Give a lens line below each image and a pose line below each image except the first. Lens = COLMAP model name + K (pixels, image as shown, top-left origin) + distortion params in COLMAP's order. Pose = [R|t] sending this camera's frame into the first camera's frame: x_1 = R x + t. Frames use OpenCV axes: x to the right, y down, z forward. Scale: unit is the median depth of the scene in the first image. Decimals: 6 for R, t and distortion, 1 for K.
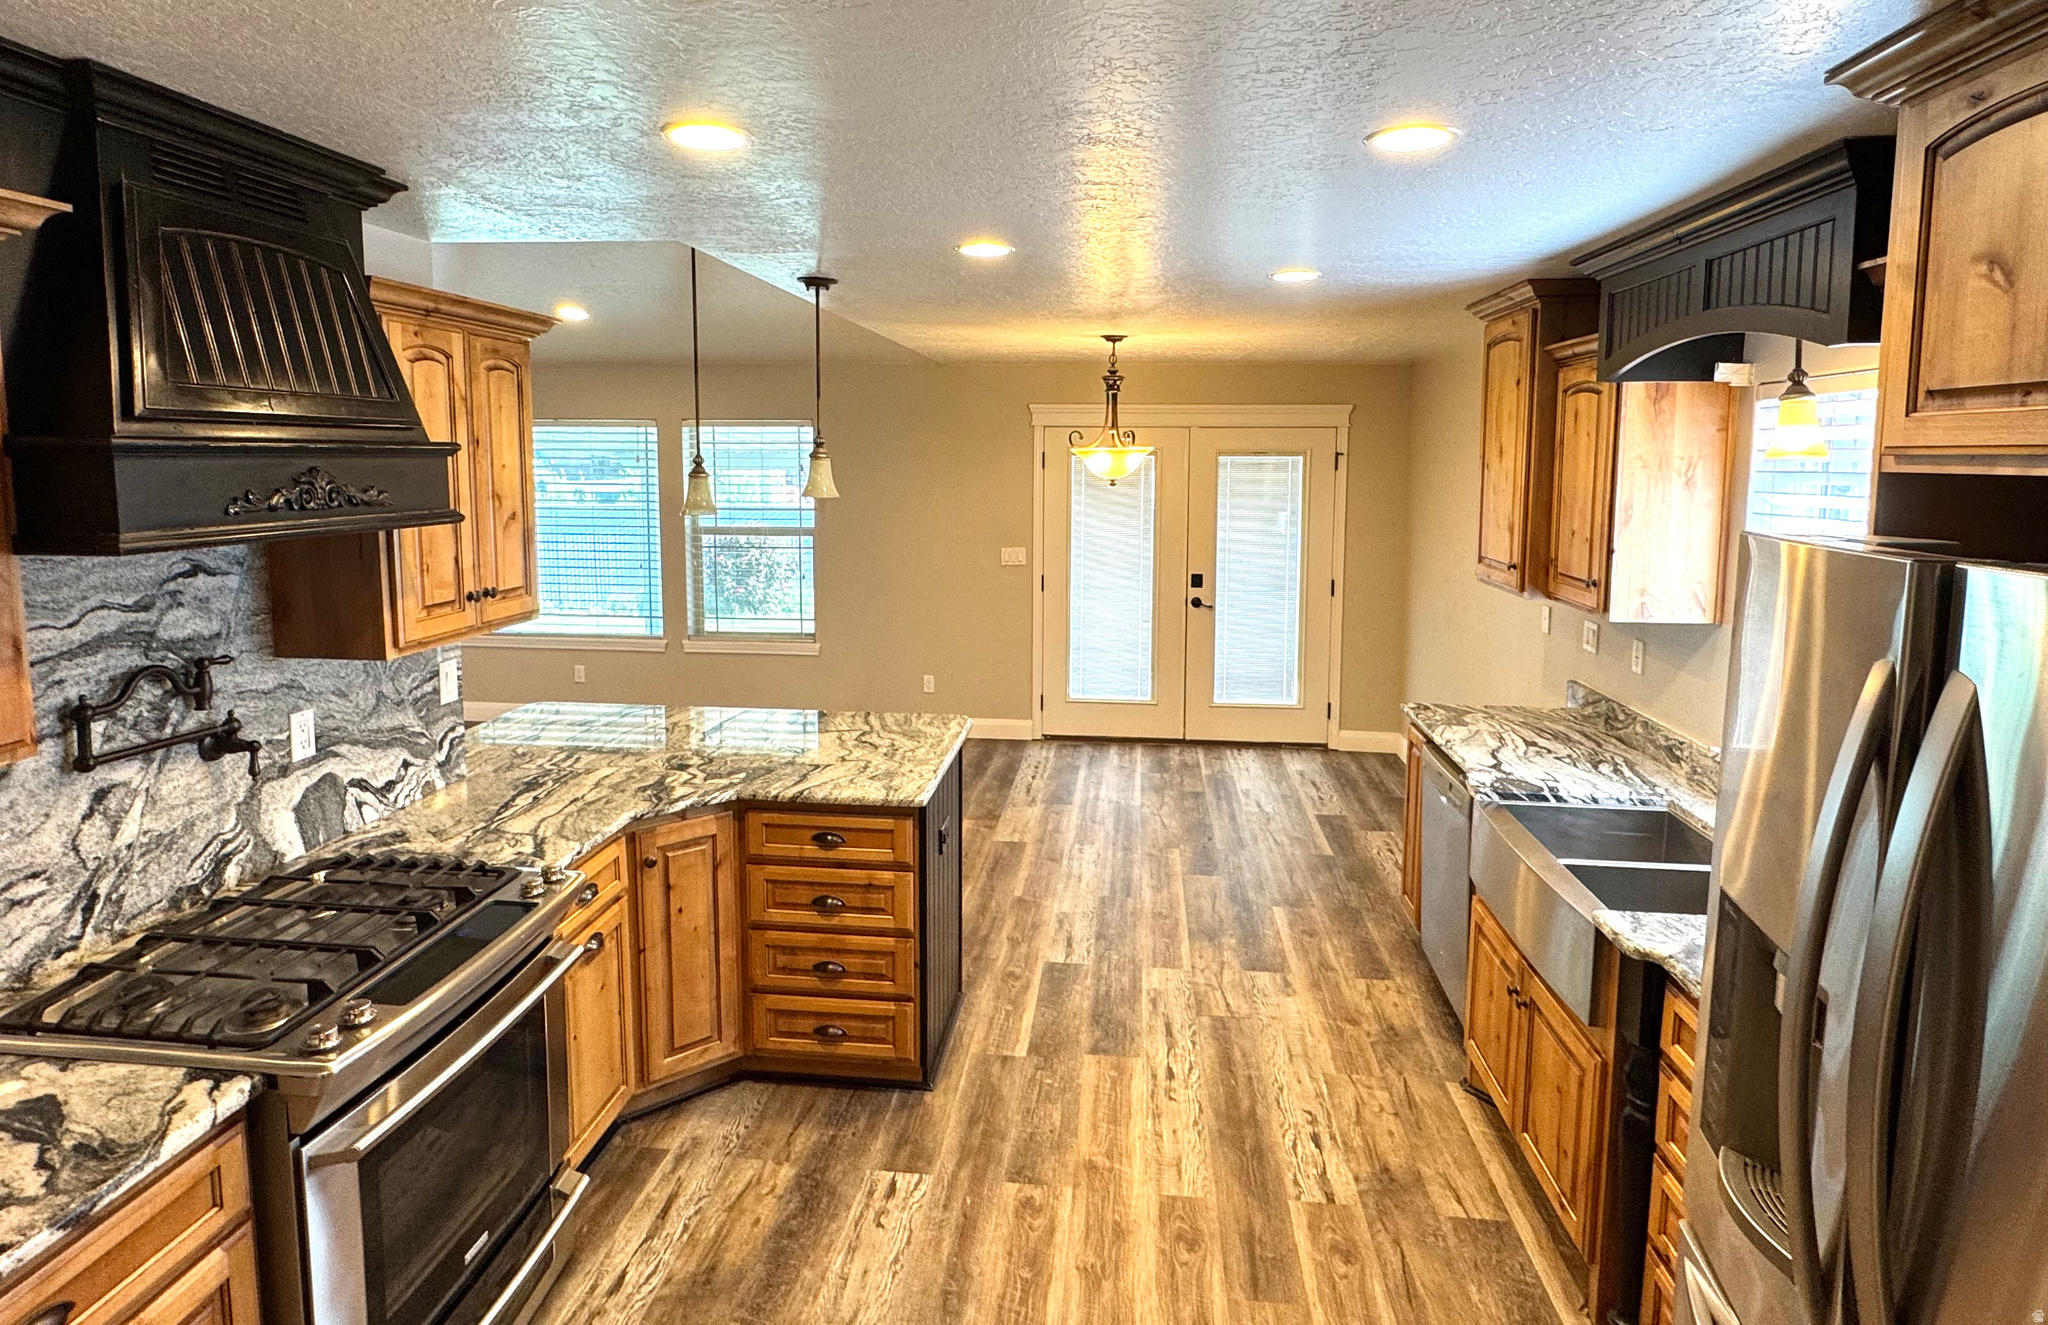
lens RADIAL K [[1058.4, 0, 1024.3], [0, 1058.4, 559.8], [0, 0, 1]] dist [-0.006406, -0.000231]
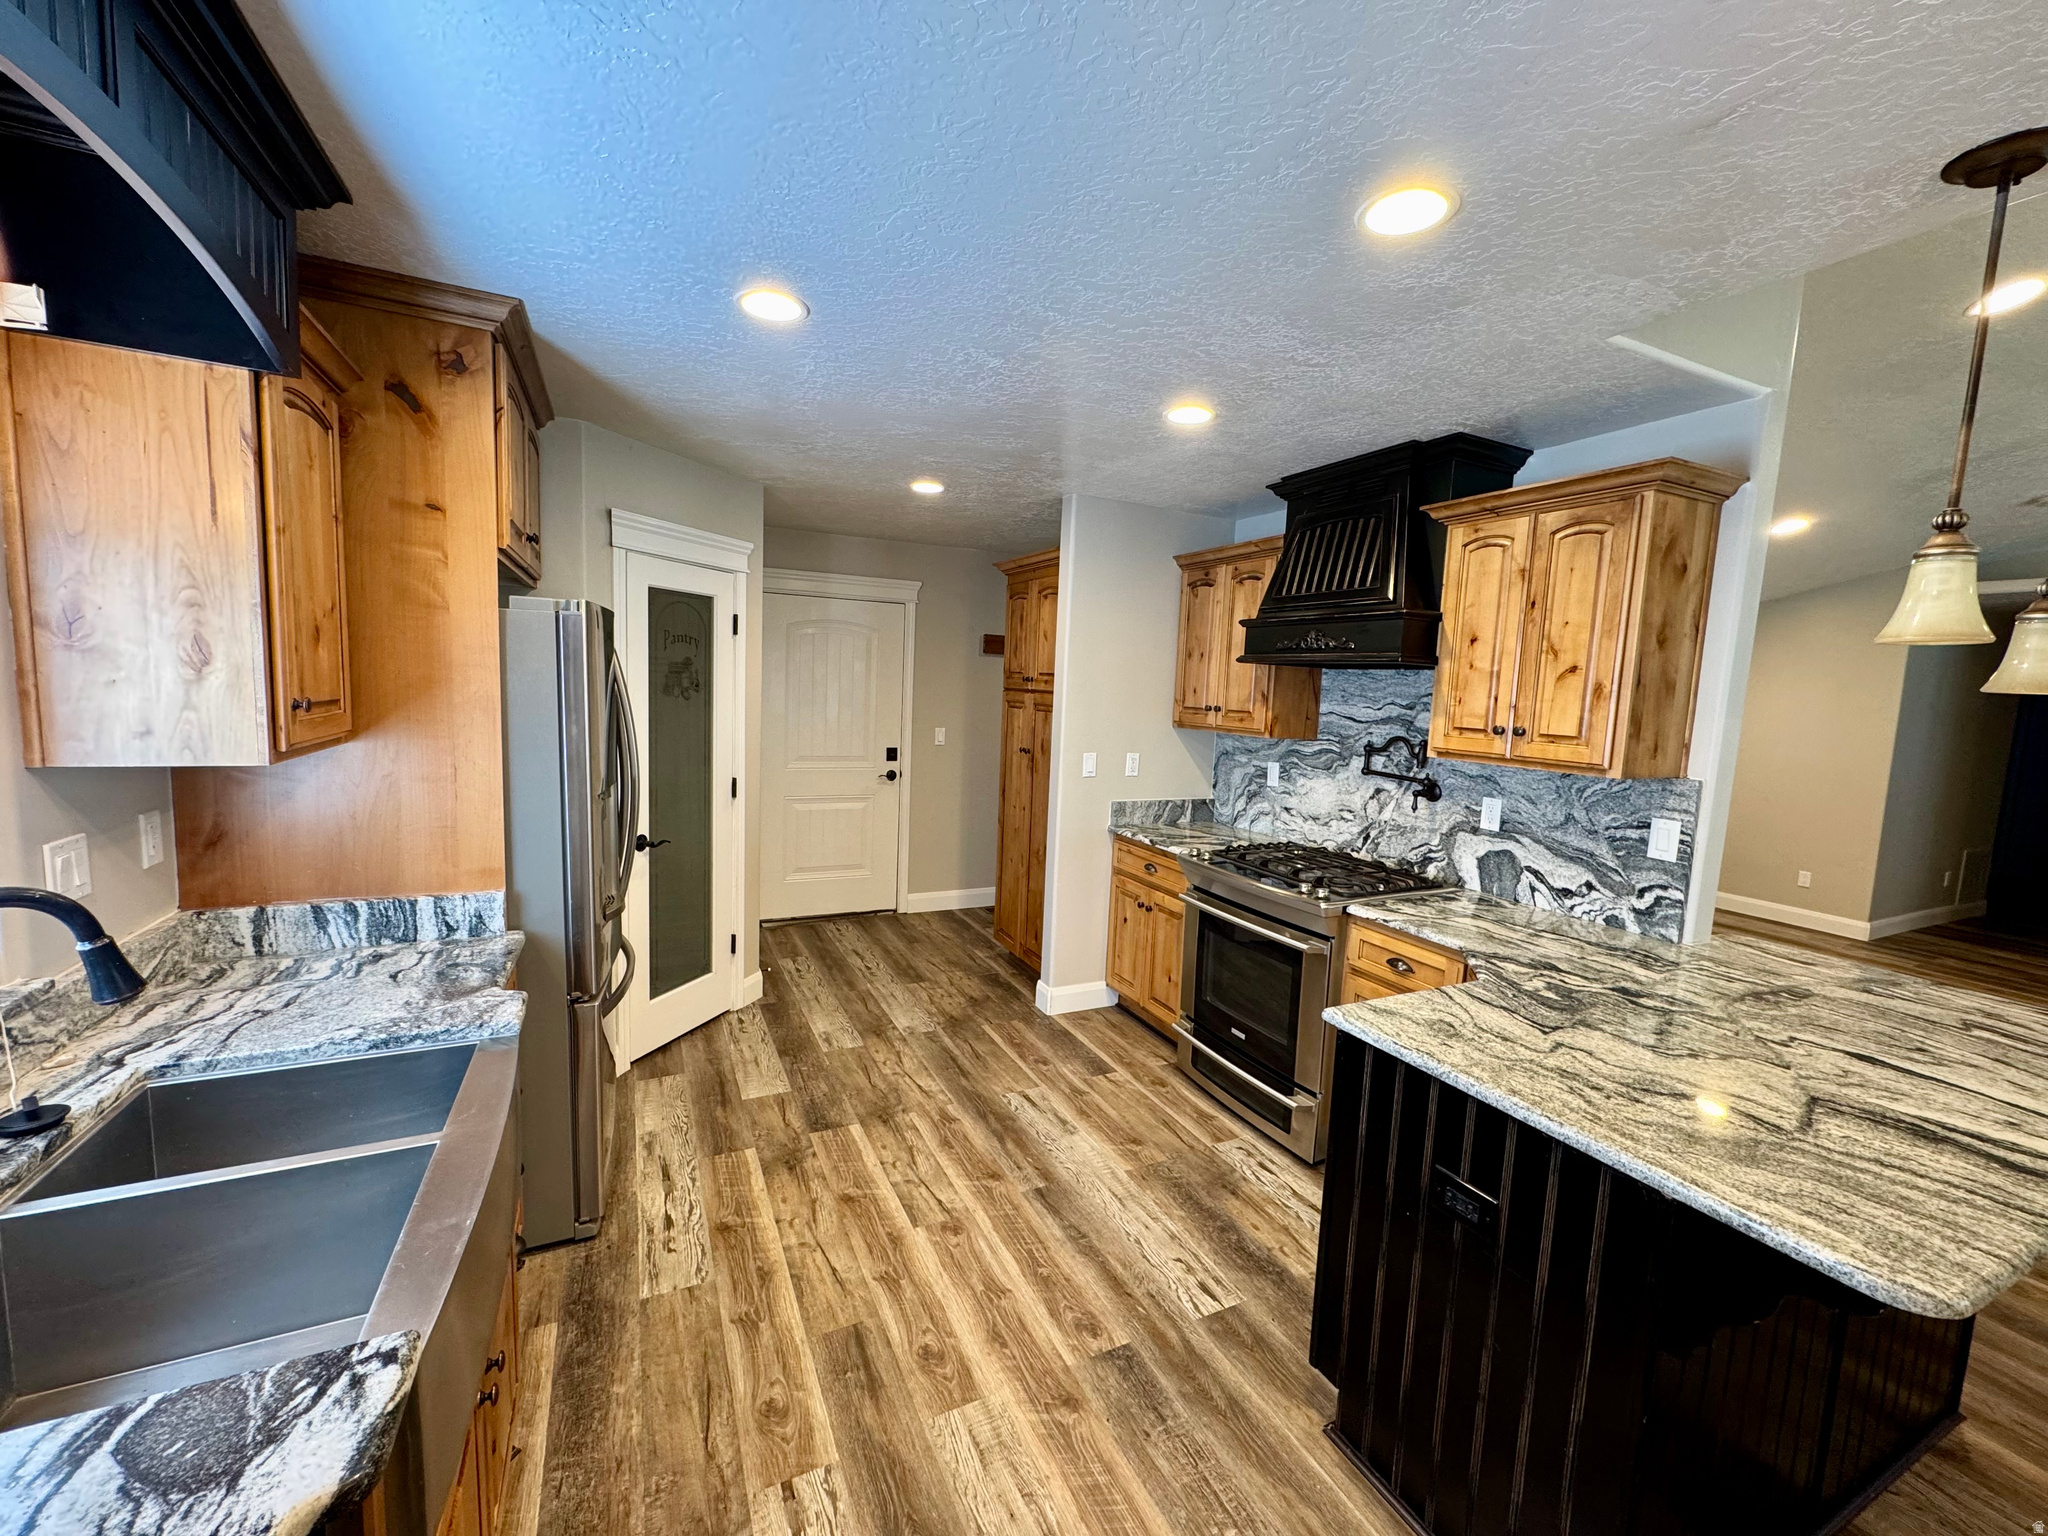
lens RADIAL K [[820.2, 0, 1024.8], [0, 820.2, 765.8], [0, 0, 1]] dist [-0.001080, 0.001058]
pose [[-0.848337, 0.014195, -0.529266, 0.453867], [-0.097443, 0.978379, 0.182427, -0.044912], [0.520412, 0.206333, -0.828612, 1.480535]]
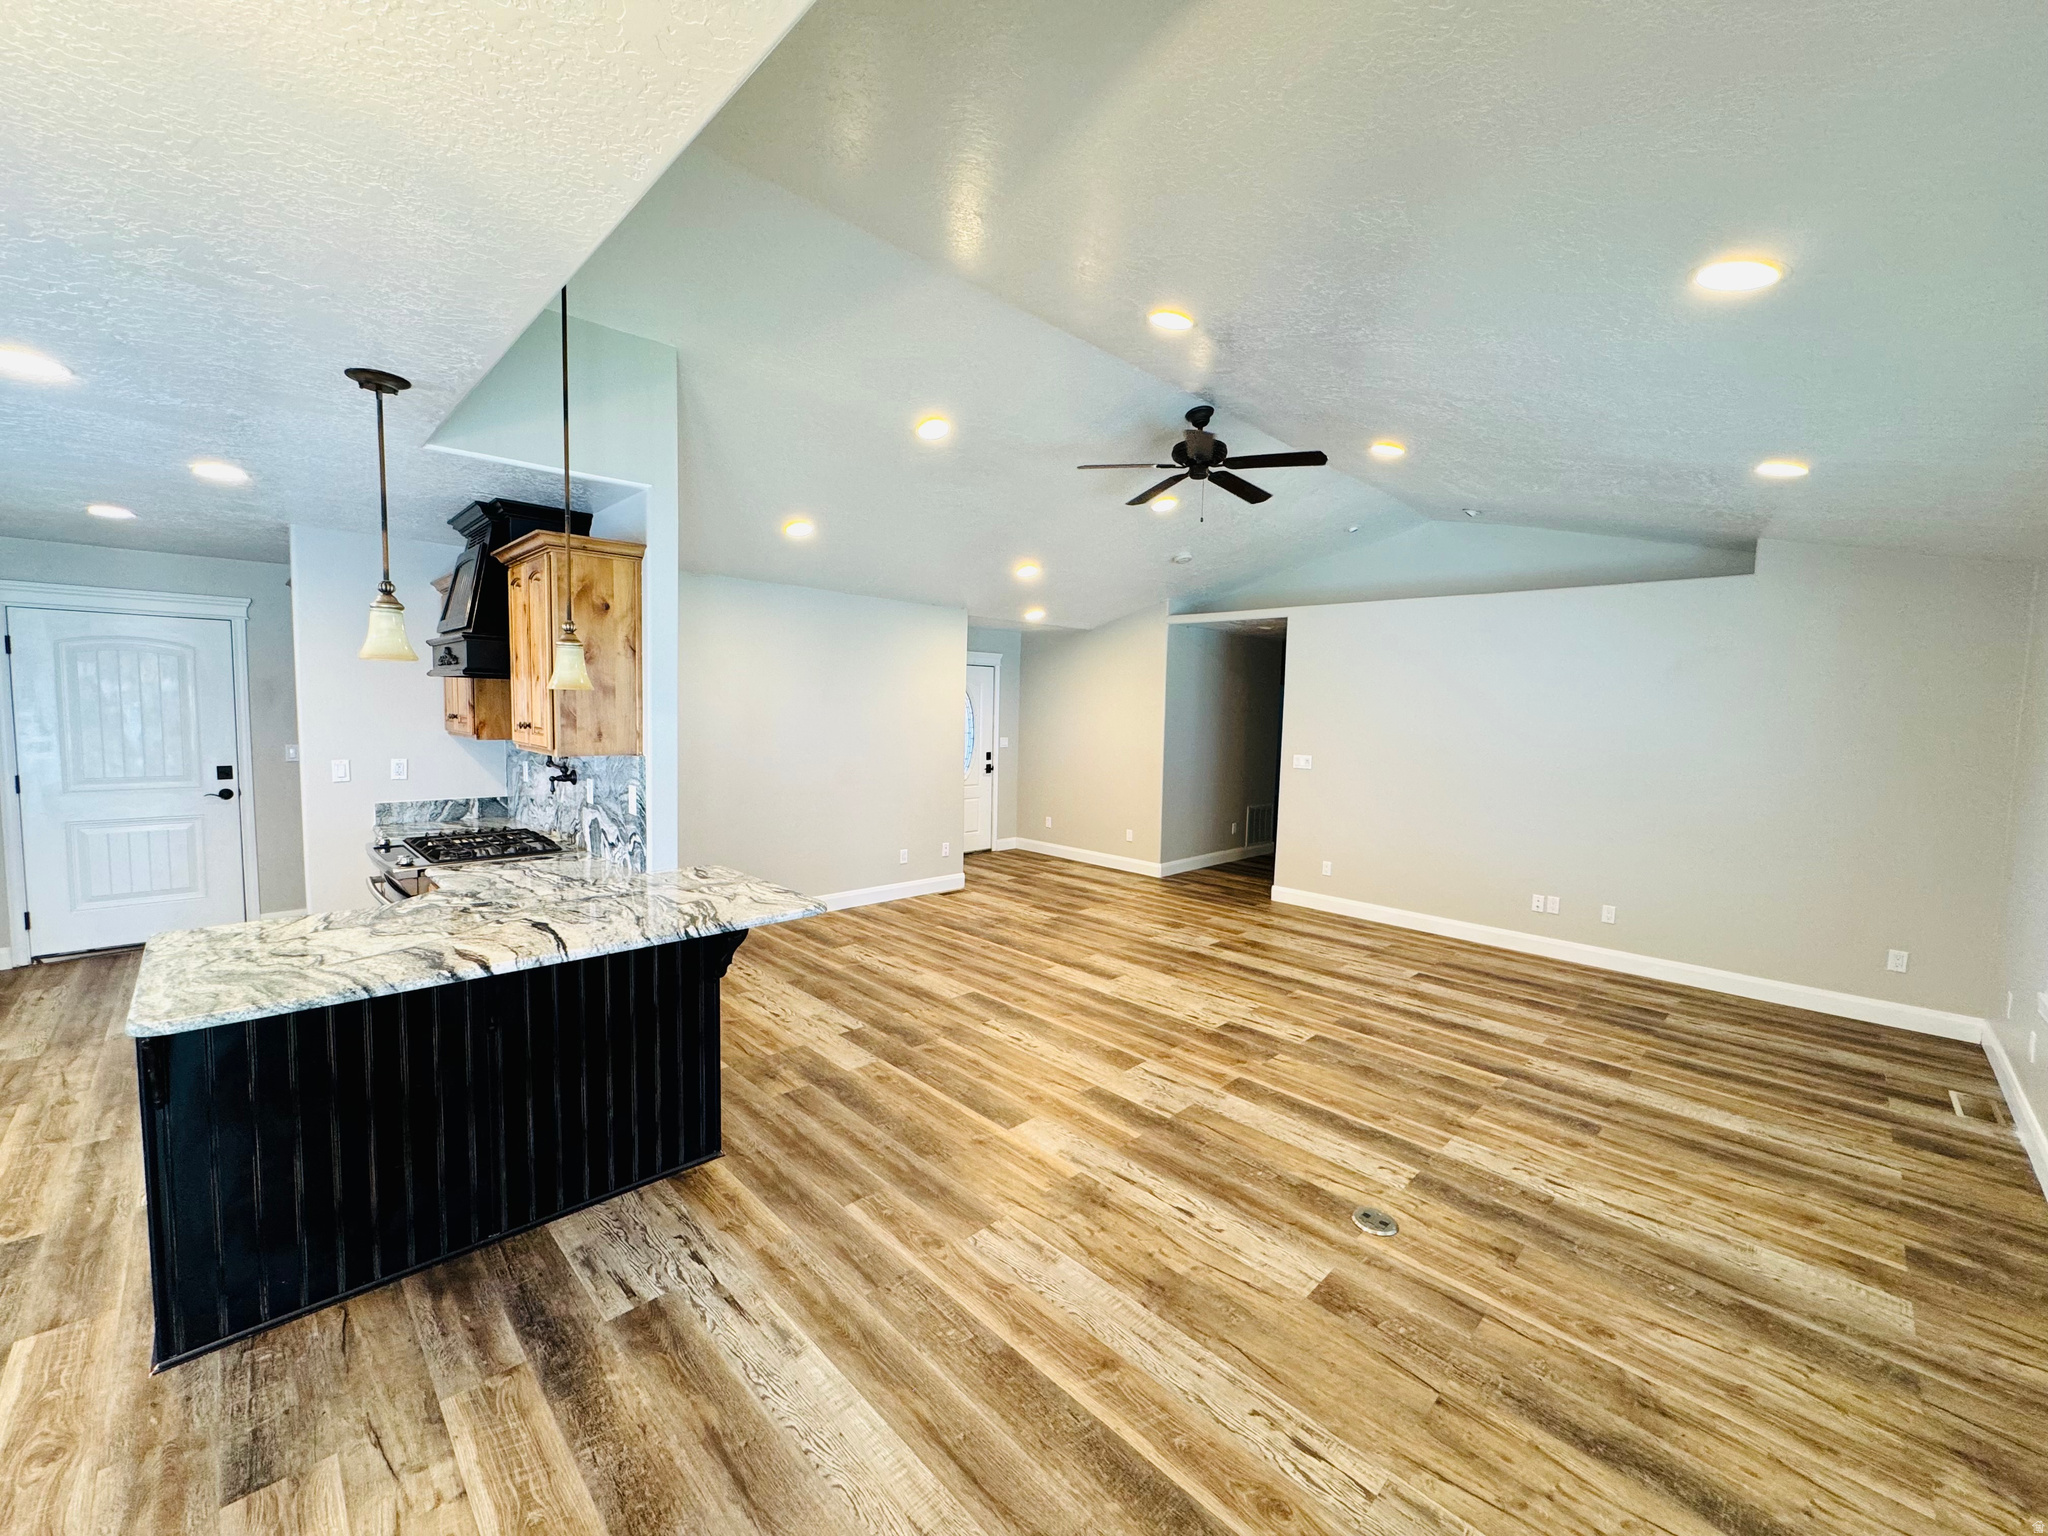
lens RADIAL K [[820.2, 0, 1023.1], [0, 820.2, 770.6], [0, 0, 1]] dist [-0.001080, 0.001058]
pose [[-0.633436, 0.042584, -0.772623, -0.024592], [-0.101927, 0.985192, 0.137865, -0.147019], [0.767053, 0.166079, -0.619716, 2.338752]]
